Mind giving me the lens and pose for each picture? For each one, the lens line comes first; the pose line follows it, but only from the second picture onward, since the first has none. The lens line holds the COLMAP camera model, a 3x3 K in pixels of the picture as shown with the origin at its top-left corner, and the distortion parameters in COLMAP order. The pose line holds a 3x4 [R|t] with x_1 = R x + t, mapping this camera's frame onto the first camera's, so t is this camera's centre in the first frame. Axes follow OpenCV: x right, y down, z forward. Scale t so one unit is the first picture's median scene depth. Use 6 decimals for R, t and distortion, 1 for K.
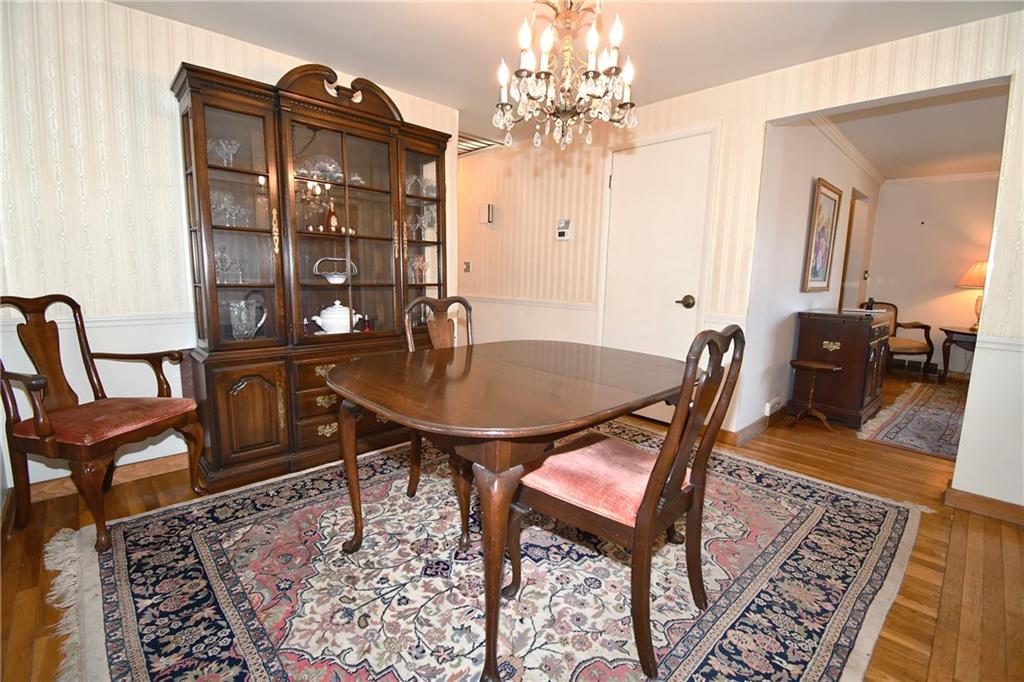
lens RADIAL K [[450.9, 0, 501.7], [0, 450.9, 337.9], [0, 0, 1]] dist [0.020026, -0.025213]
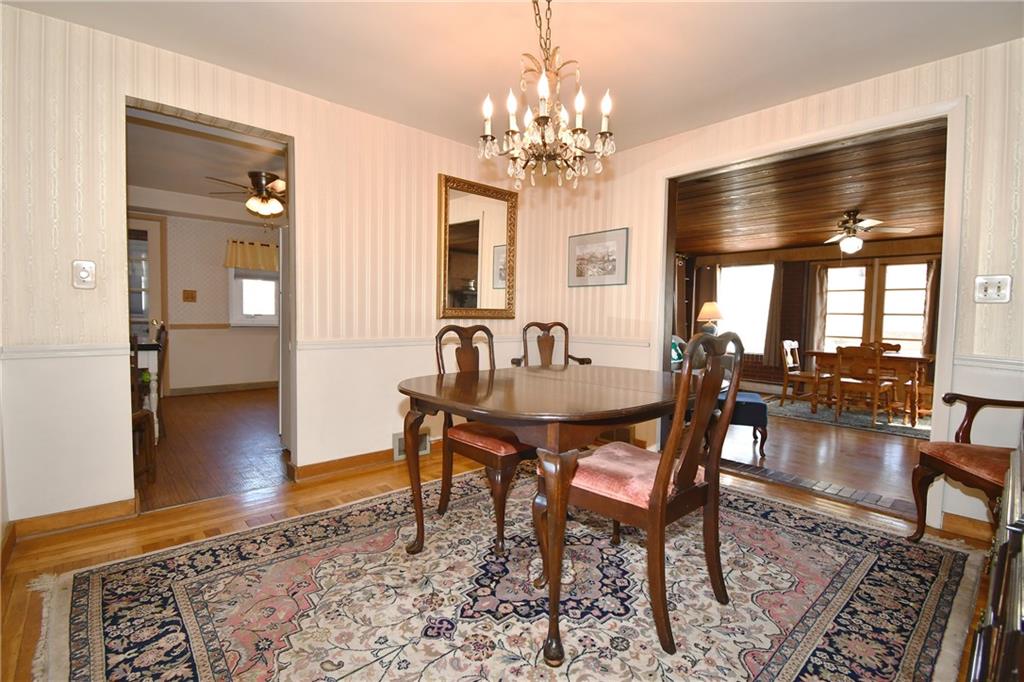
lens RADIAL K [[450.9, 0, 501.7], [0, 450.9, 337.9], [0, 0, 1]] dist [0.020026, -0.025213]
pose [[-0.998853, -0.039969, 0.026355, 0.180987], [-0.034106, 0.980373, 0.194179, -0.234295], [-0.033599, 0.193058, -0.980612, 1.929091]]
